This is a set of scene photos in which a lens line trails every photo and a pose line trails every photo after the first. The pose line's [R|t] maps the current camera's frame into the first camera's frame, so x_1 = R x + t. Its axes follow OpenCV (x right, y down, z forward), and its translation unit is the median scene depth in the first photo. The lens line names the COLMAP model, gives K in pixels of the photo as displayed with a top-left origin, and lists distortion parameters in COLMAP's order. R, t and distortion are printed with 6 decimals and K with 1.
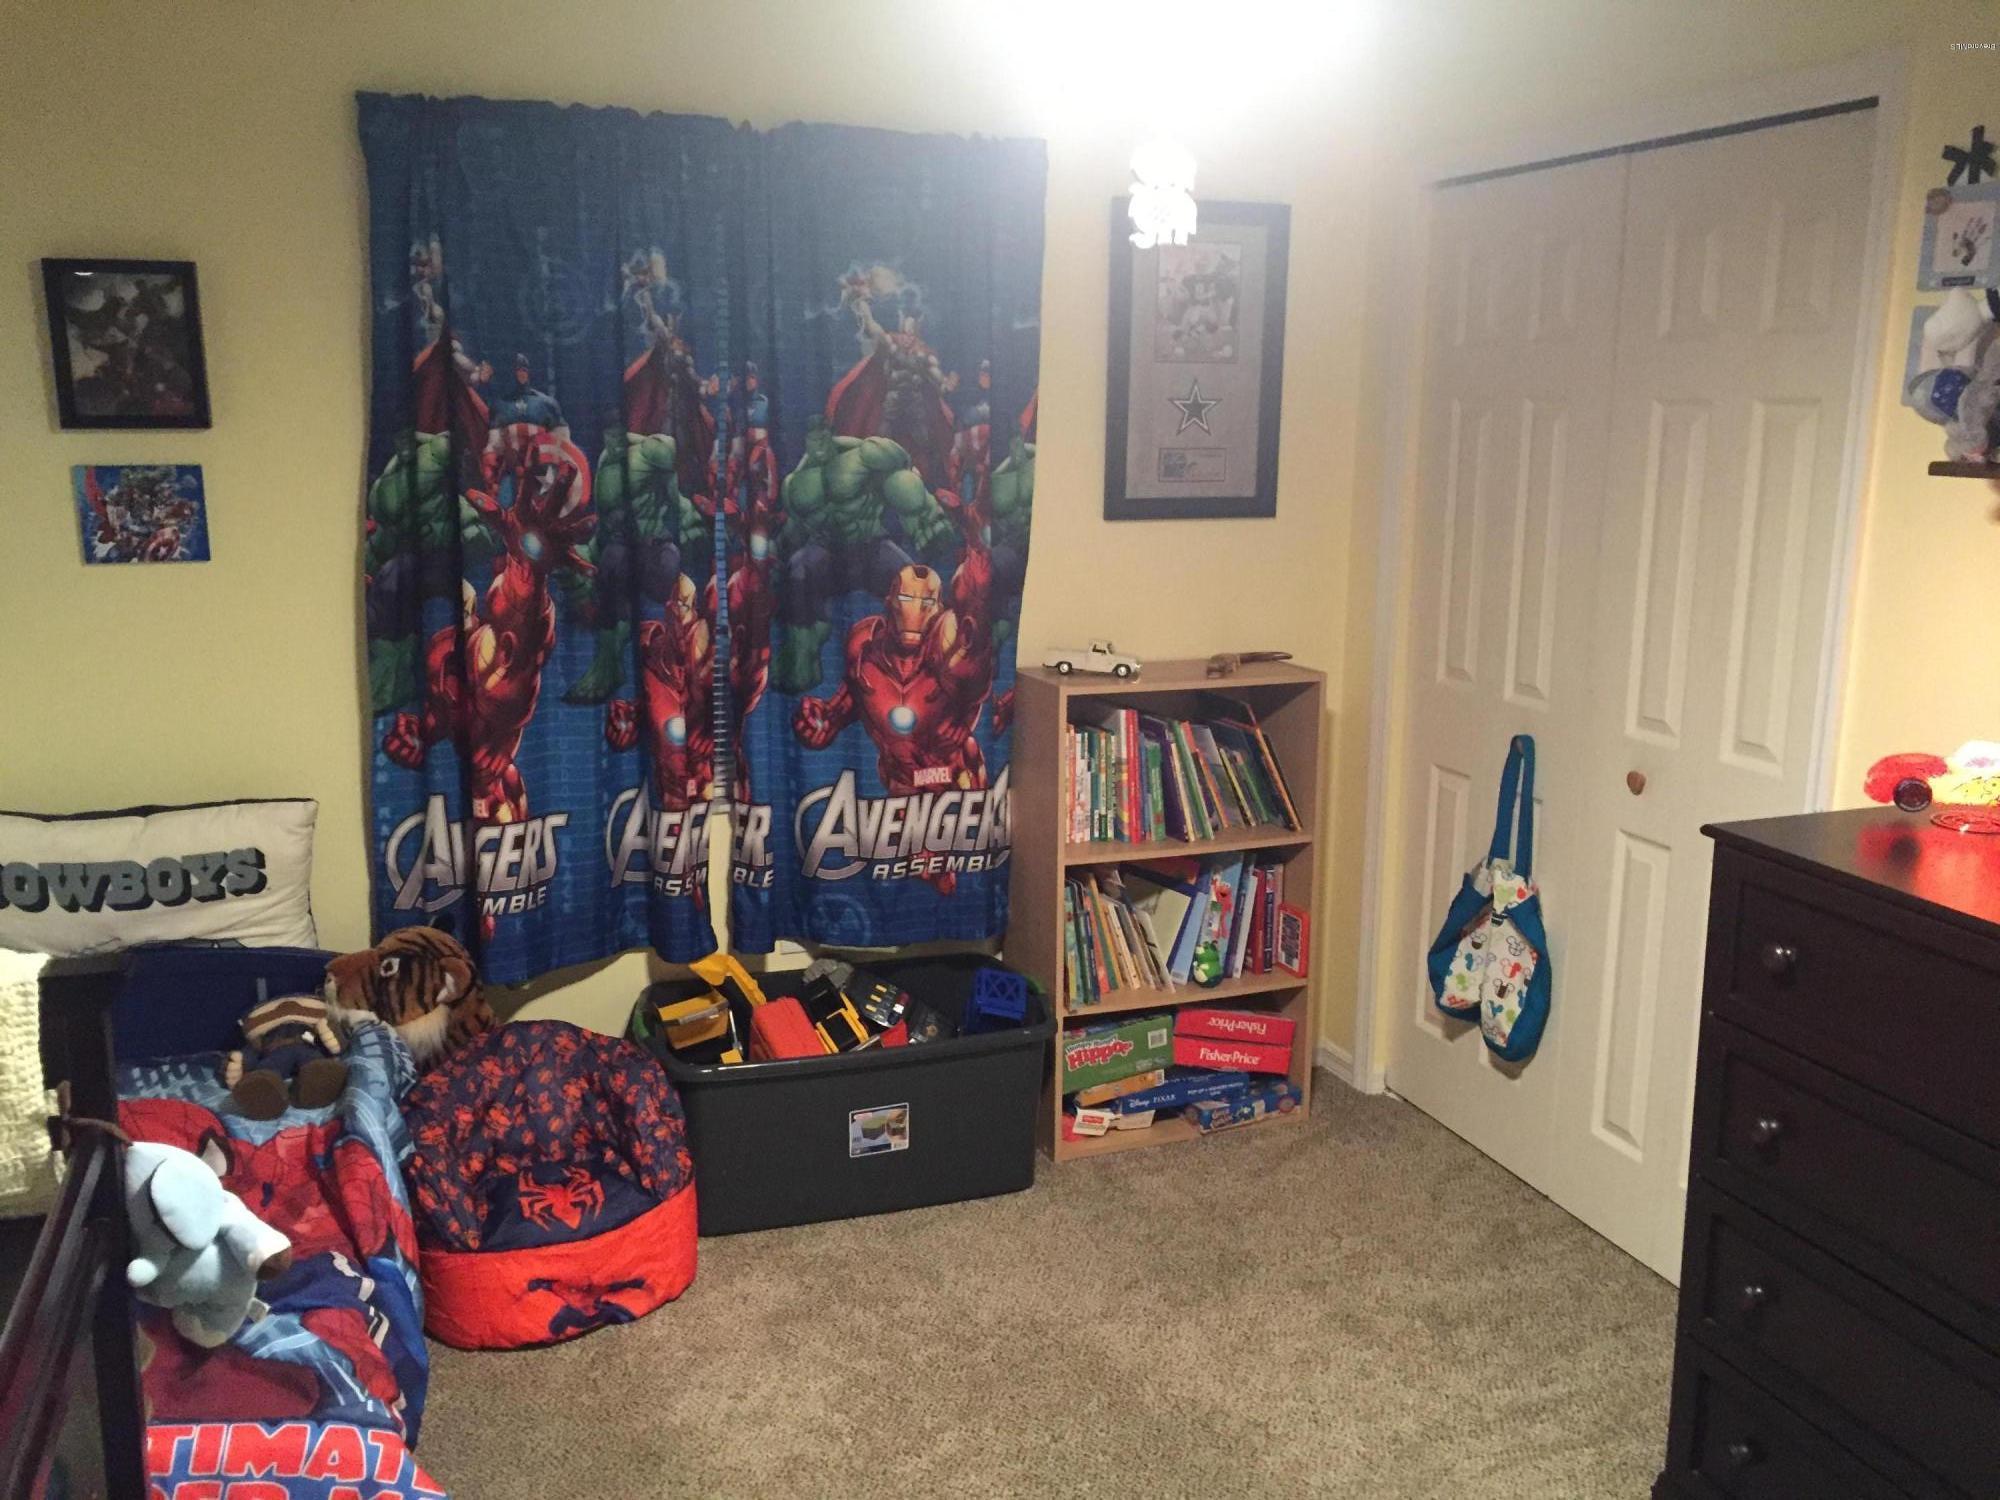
lens RADIAL K [[1843.8, 0, 1000.7], [0, 1843.8, 741.4], [0, 0, 1]] dist [0.086305, -0.005933]
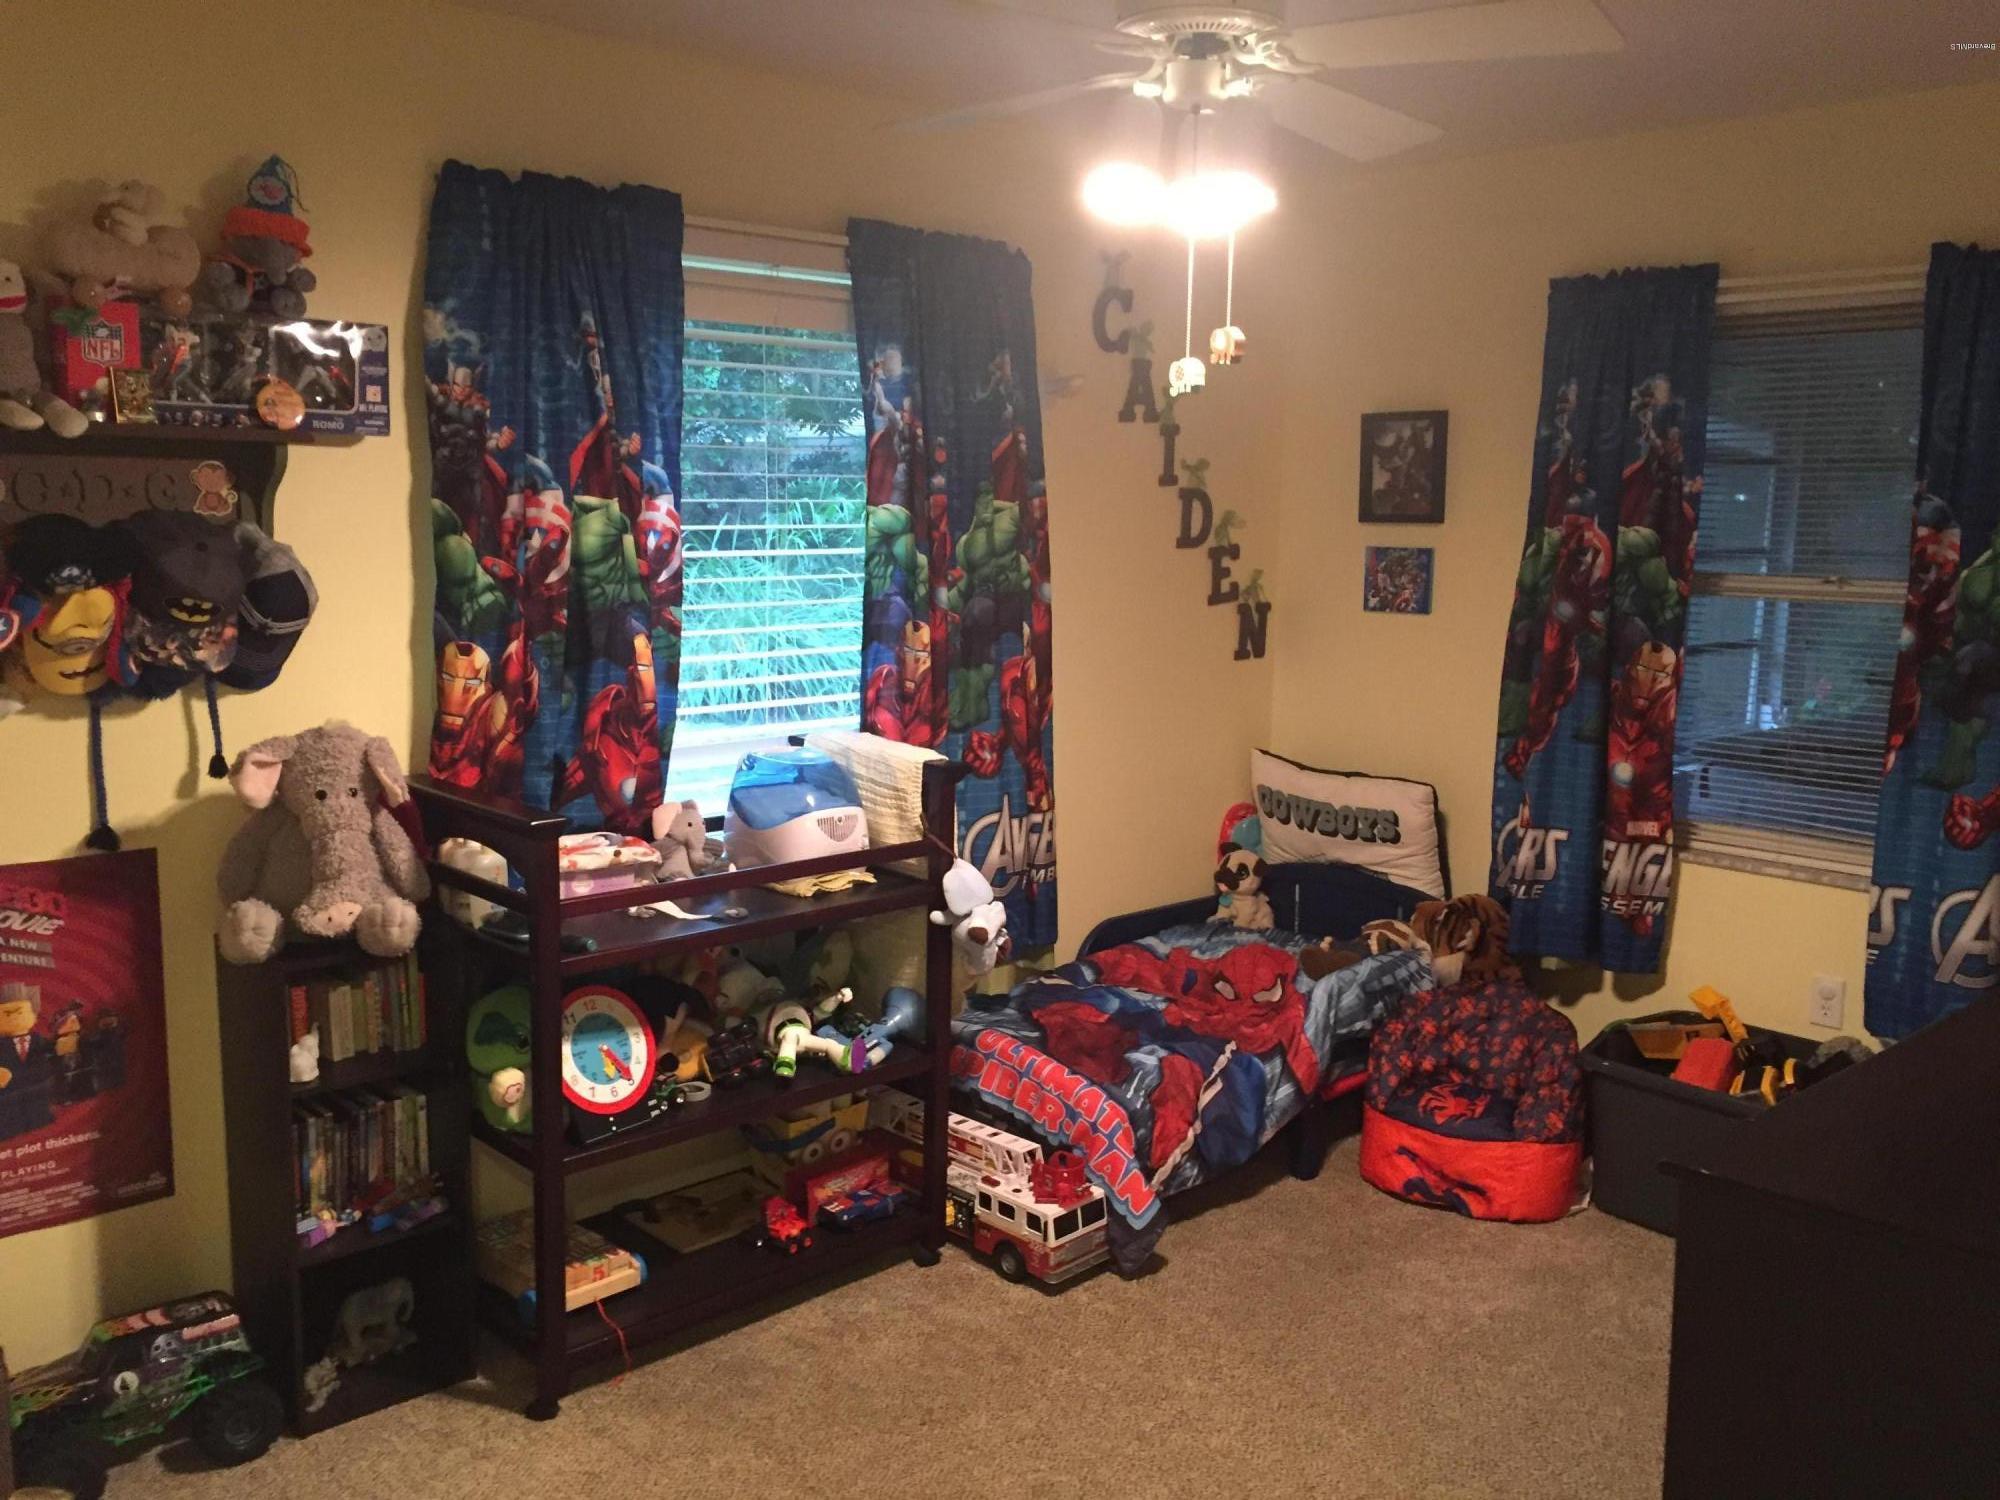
lens RADIAL K [[1701.6, 0, 1000.1], [0, 1701.6, 755.8], [0, 0, 1]] dist [0.083954, -0.114209]
pose [[0.407597, 0.141238, -0.902173, 0.662137], [-0.174067, 0.981868, 0.075072, -0.031542], [0.896418, 0.126439, 0.424791, 0.161743]]
